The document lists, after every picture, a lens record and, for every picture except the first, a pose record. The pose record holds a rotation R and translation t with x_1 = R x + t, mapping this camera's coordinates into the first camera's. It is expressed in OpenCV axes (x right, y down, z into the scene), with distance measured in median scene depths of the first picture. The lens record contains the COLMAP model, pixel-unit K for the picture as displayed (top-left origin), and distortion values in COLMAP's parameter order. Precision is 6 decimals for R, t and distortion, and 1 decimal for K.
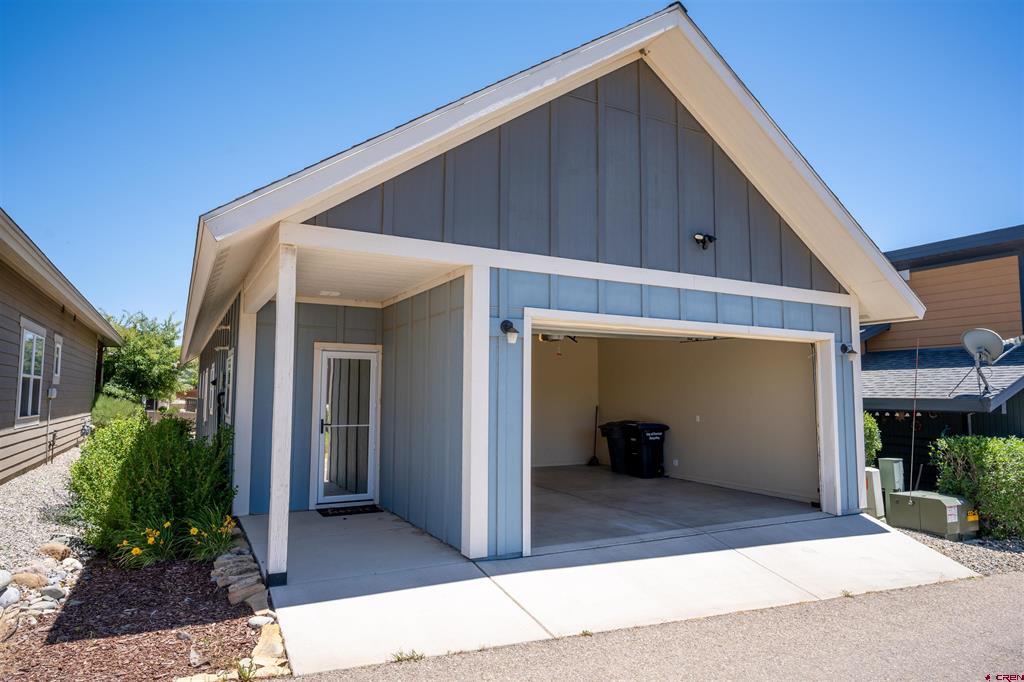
lens RADIAL K [[626.6, 0, 512.0], [0, 626.6, 344.2], [0, 0, 1]] dist [-0.005106, -0.000722]
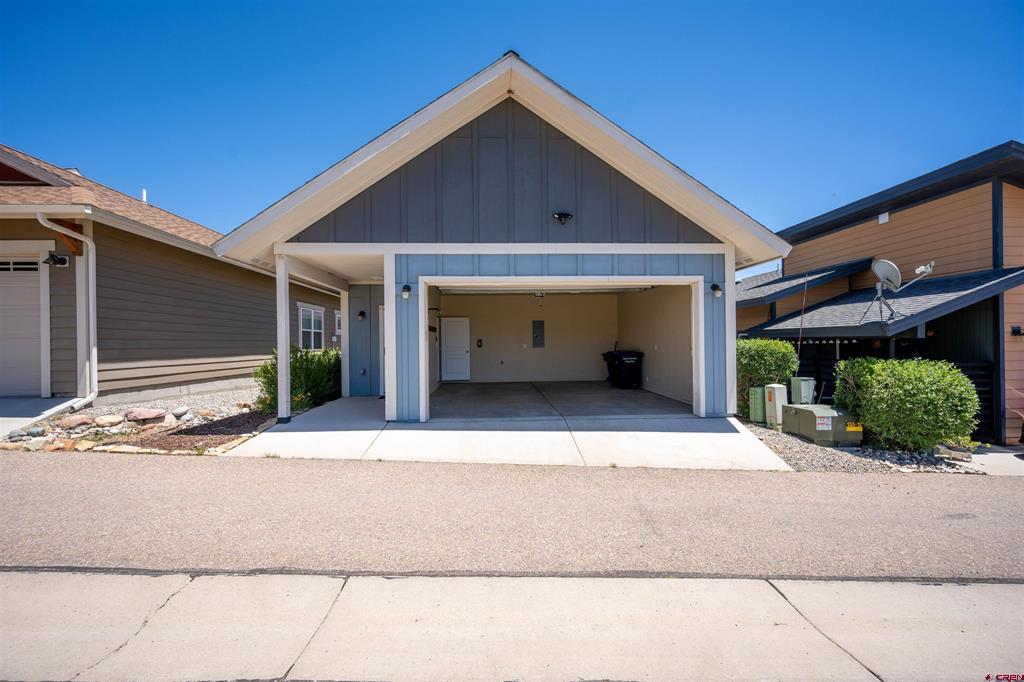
lens RADIAL K [[403.3, 0, 513.7], [0, 403.3, 344.9], [0, 0, 1]] dist [-0.002253, 0.000155]
pose [[0.903804, -0.014056, -0.427716, 0.594897], [0.051356, 0.995800, 0.075795, 0.046248], [0.424854, -0.090470, 0.900730, 0.105307]]
